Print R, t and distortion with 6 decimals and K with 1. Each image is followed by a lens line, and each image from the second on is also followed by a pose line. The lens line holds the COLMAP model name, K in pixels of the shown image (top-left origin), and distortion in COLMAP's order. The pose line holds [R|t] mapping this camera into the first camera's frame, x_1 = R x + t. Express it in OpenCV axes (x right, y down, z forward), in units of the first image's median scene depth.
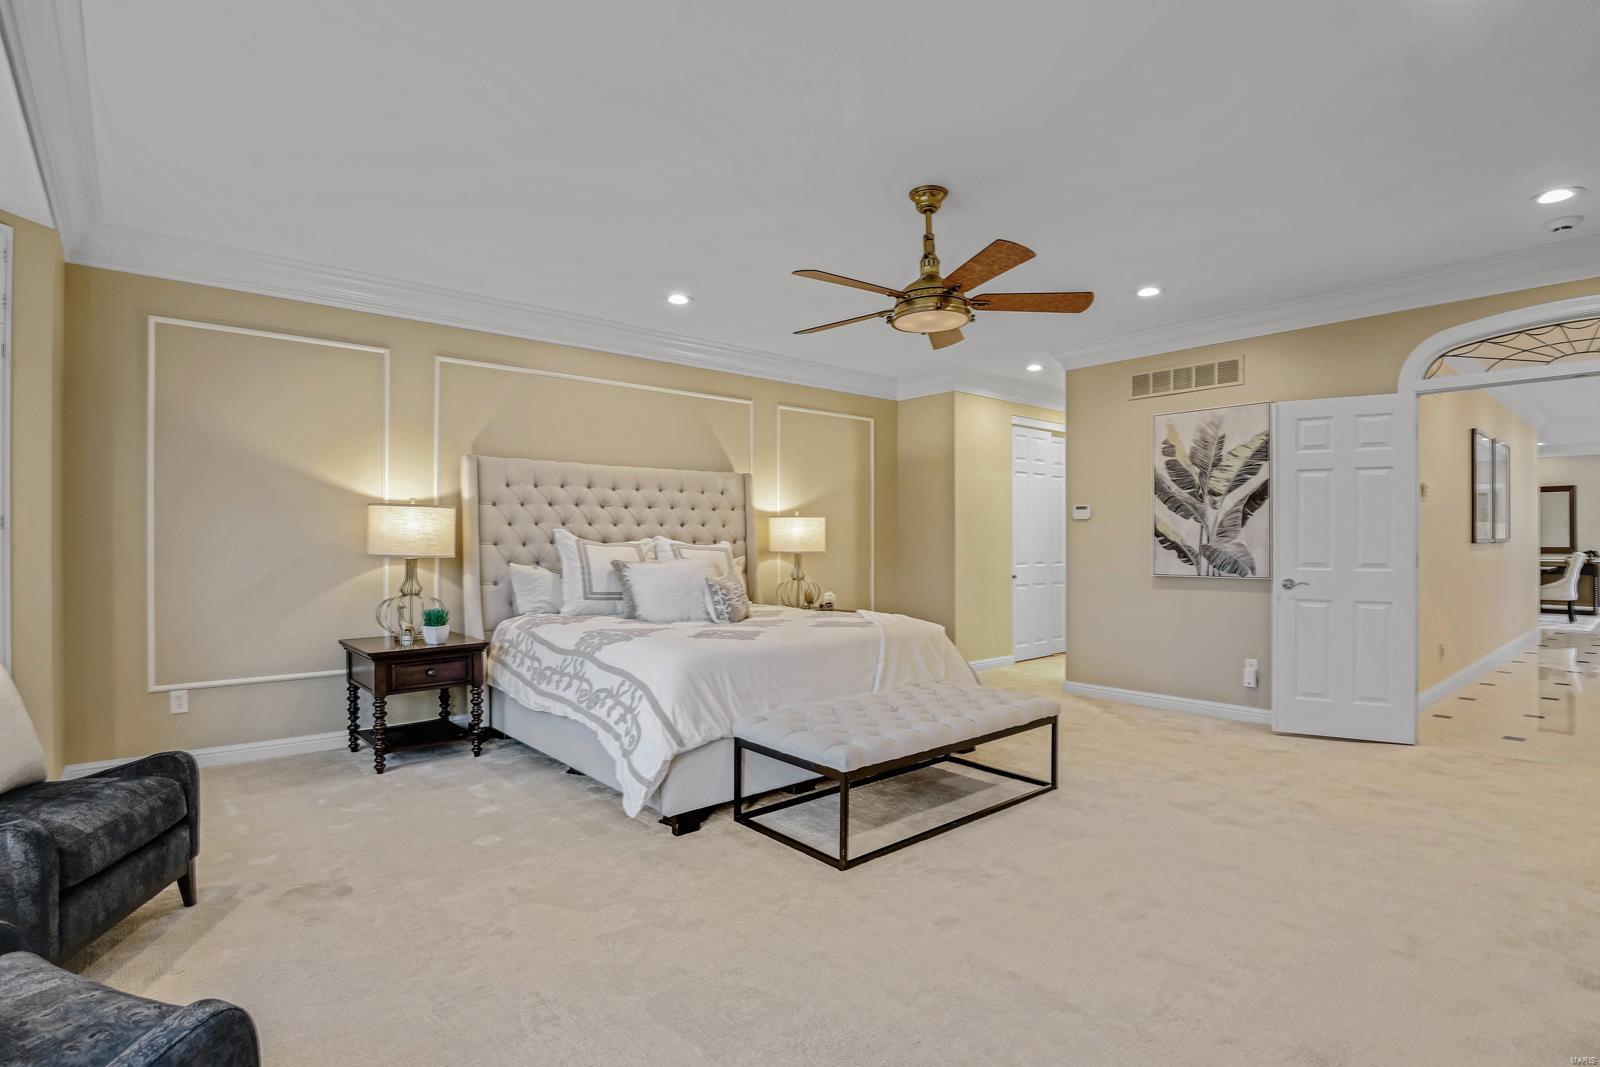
lens RADIAL K [[793.9, 0, 807.3], [0, 793.9, 529.0], [0, 0, 1]] dist [-0.003574, -0.001637]
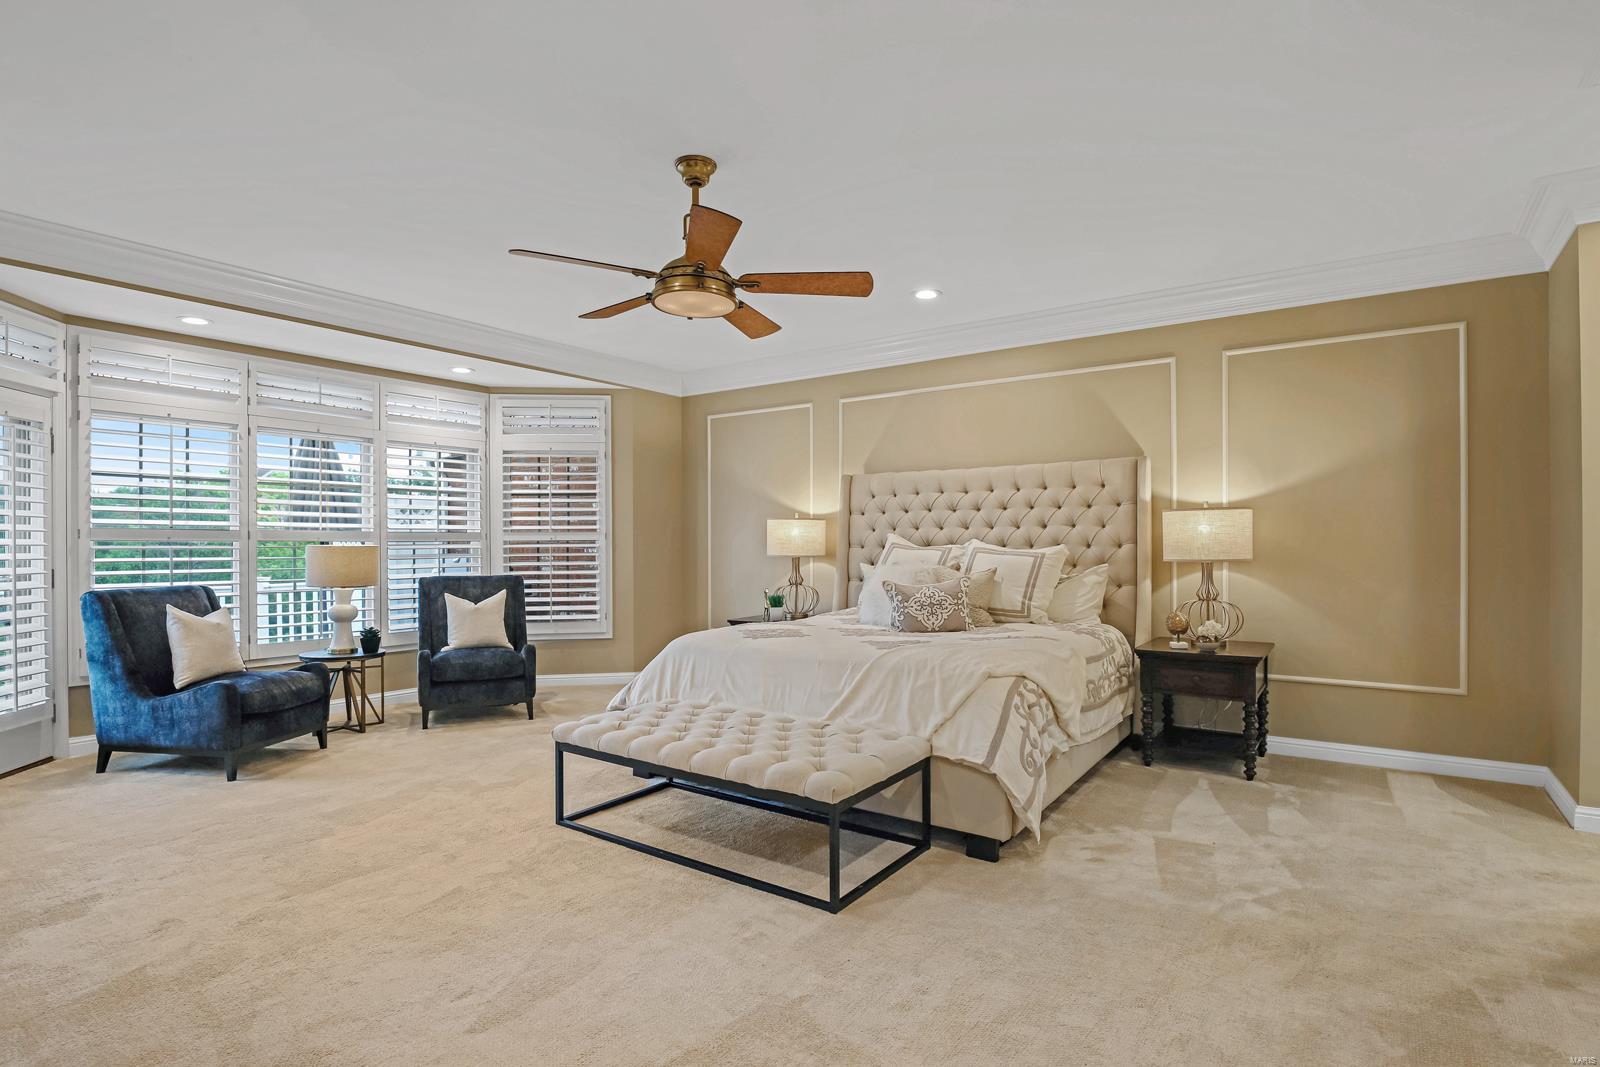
lens RADIAL K [[793.9, 0, 807.3], [0, 793.9, 529.0], [0, 0, 1]] dist [-0.003574, -0.001637]
pose [[0.251310, -0.020473, -0.967690, 0.741982], [0.015325, 0.999735, -0.017171, 0.010763], [0.967785, -0.010515, 0.251557, 0.622261]]
